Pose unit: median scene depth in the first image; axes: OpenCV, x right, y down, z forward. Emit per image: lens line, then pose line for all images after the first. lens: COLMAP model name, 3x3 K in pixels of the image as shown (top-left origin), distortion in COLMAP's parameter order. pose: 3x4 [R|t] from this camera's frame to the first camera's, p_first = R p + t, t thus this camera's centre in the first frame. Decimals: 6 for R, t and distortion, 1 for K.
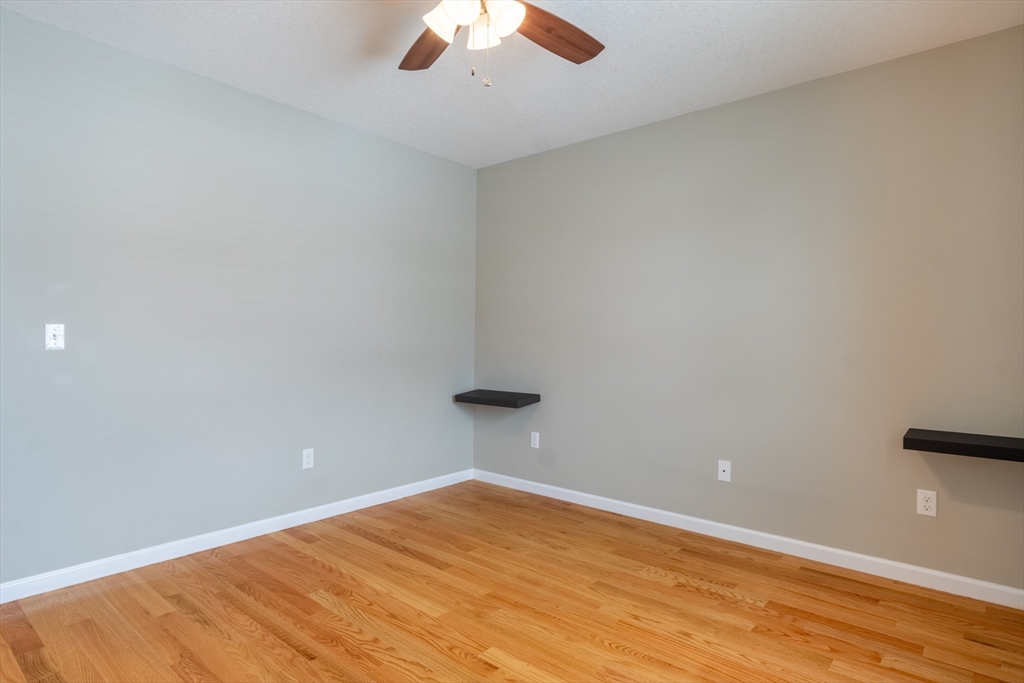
lens RADIAL K [[564.9, 0, 489.7], [0, 564.9, 358.5], [0, 0, 1]] dist [0.005927, 0.000876]
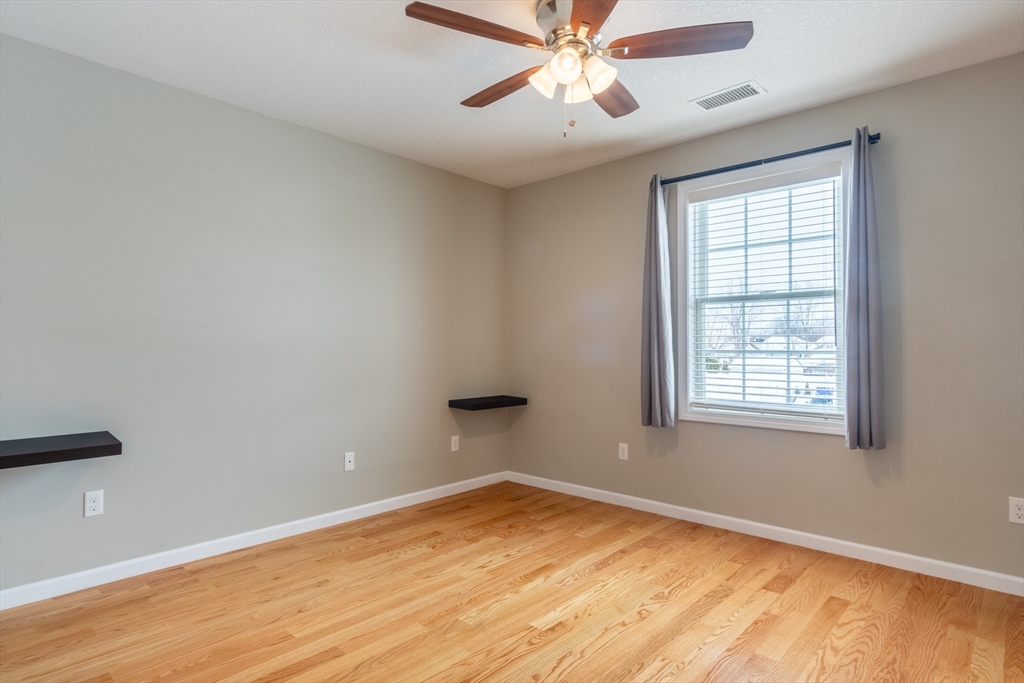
lens RADIAL K [[554.3, 0, 515.3], [0, 554.3, 338.3], [0, 0, 1]] dist [0.009926, 0.001065]
pose [[0.015710, 0.009253, 0.999834, -0.860959], [0.033378, 0.999395, -0.009773, -0.034297], [-0.999319, 0.033526, 0.015392, 0.776464]]
